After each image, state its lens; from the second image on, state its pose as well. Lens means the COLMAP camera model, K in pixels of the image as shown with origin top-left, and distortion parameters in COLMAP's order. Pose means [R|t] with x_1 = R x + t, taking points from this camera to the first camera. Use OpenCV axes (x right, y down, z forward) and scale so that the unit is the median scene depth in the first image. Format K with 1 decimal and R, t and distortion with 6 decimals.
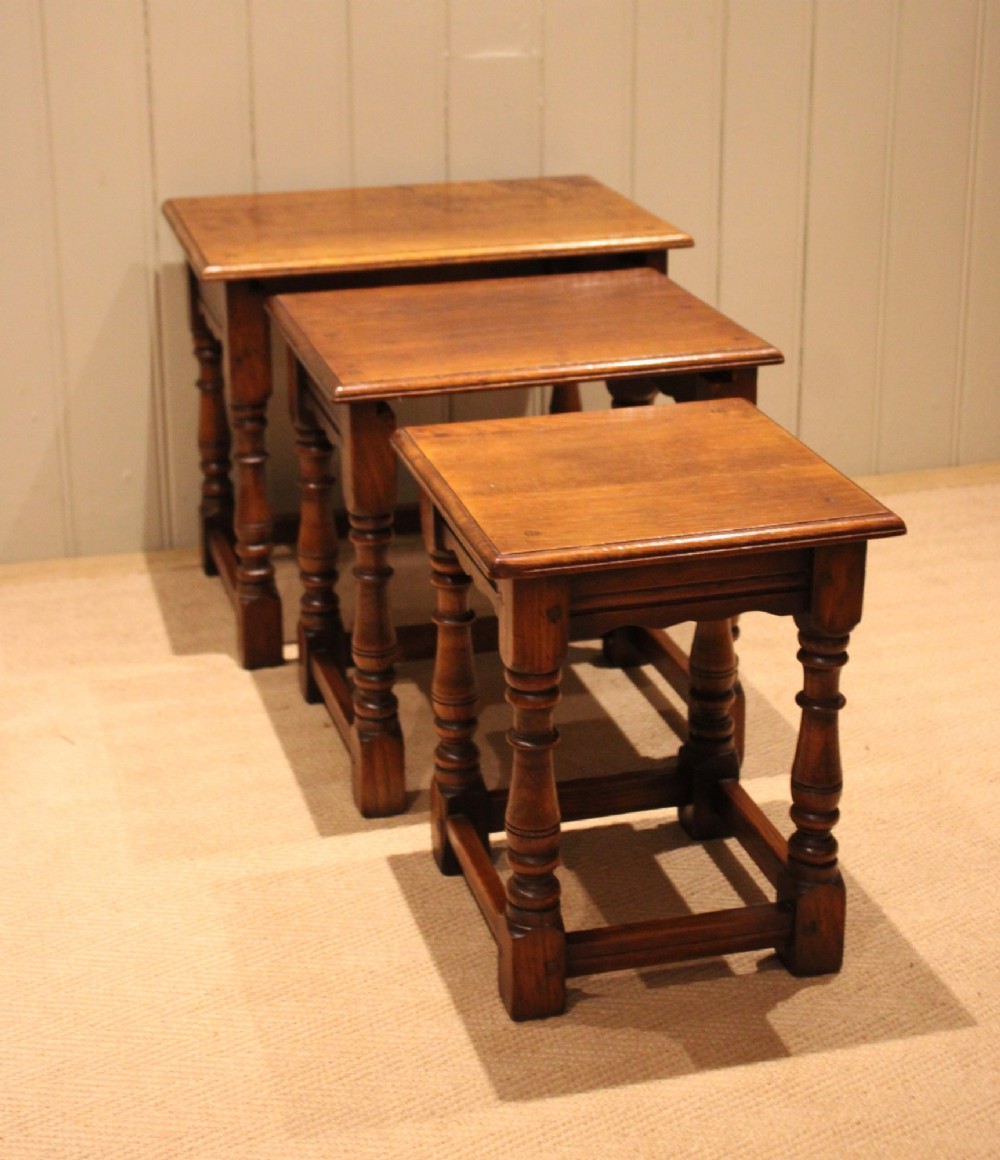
lens RADIAL K [[2147.2, 0, 498.2], [0, 2147.2, 509.8], [0, 0, 1]] dist [-0.028329, 0.129778]
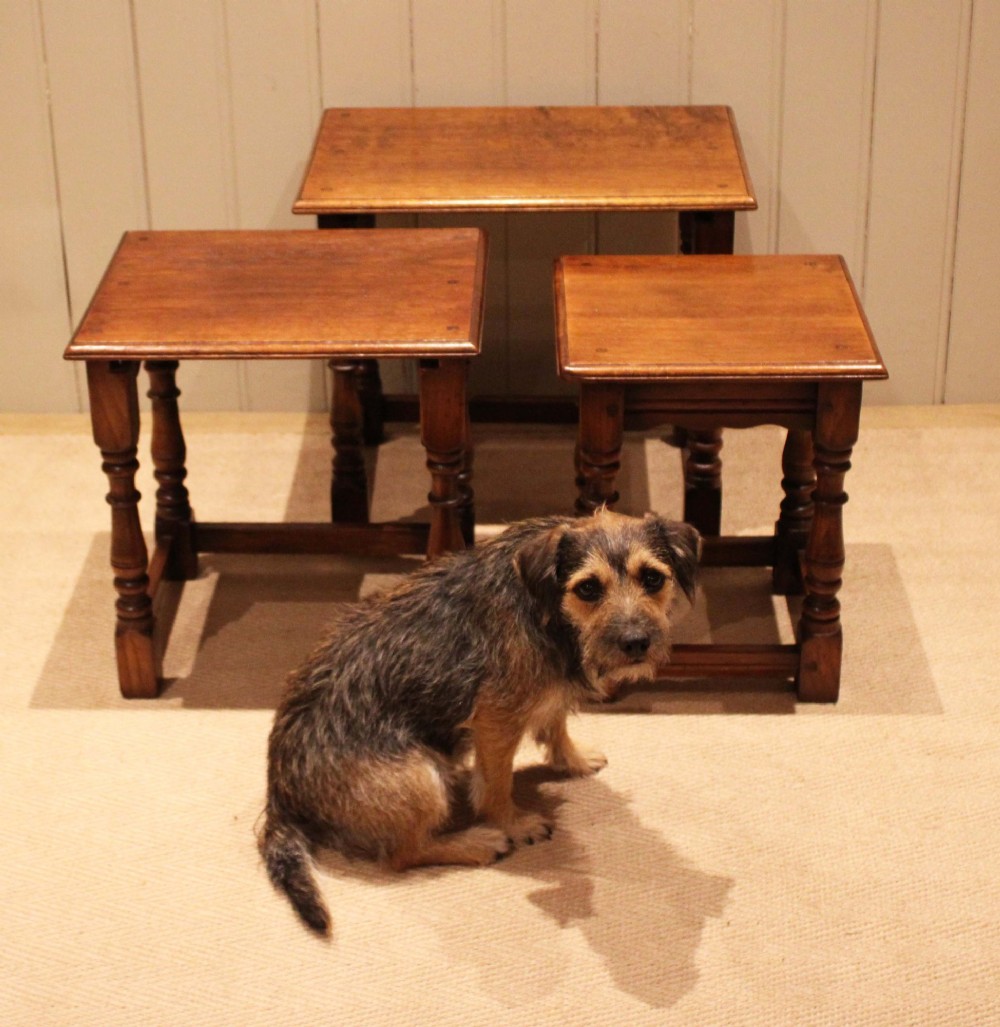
lens RADIAL K [[2194.1, 0, 434.2], [0, 2194.1, 510.8], [0, 0, 1]] dist [-0.043824, -0.385017]
pose [[0.954311, 0.123691, -0.272013, 0.332773], [-0.085622, 0.985325, 0.147660, -0.161342], [0.286285, -0.117624, 0.950897, -0.117532]]
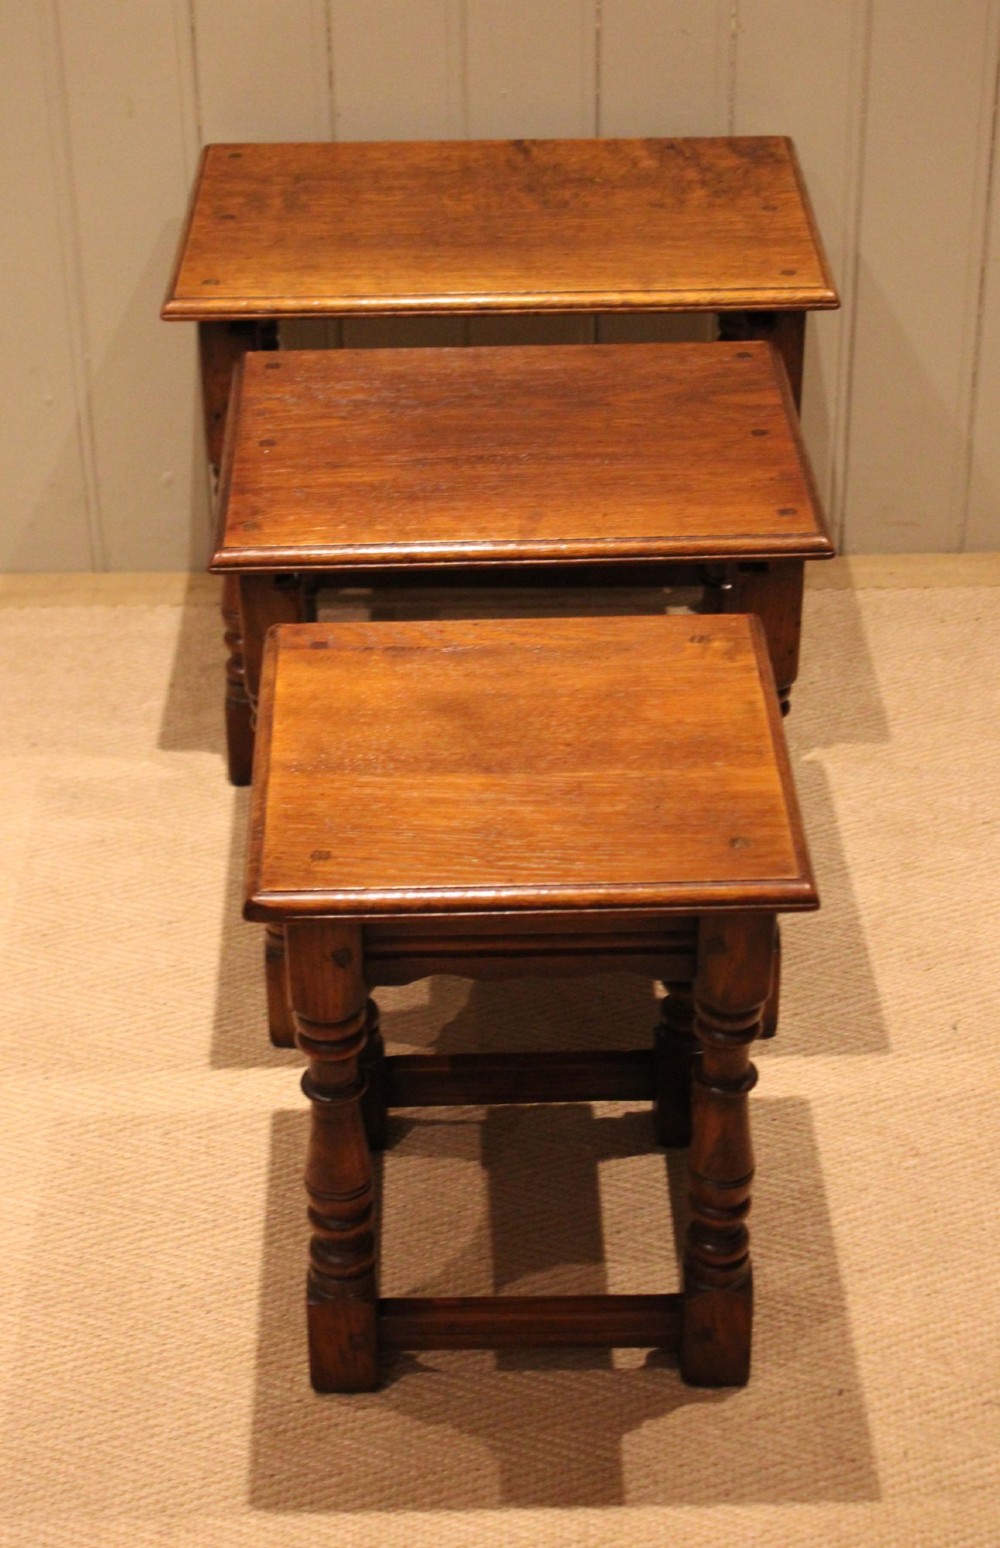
lens RADIAL K [[2796.8, 0, 480.0], [0, 2796.8, 774.2], [0, 0, 1]] dist [-0.035087, 0.216403]
pose [[0.967835, 0.128423, -0.216341, 0.262964], [-0.078257, 0.970919, 0.226257, -0.230388], [0.239106, -0.202049, 0.949739, 0.051909]]
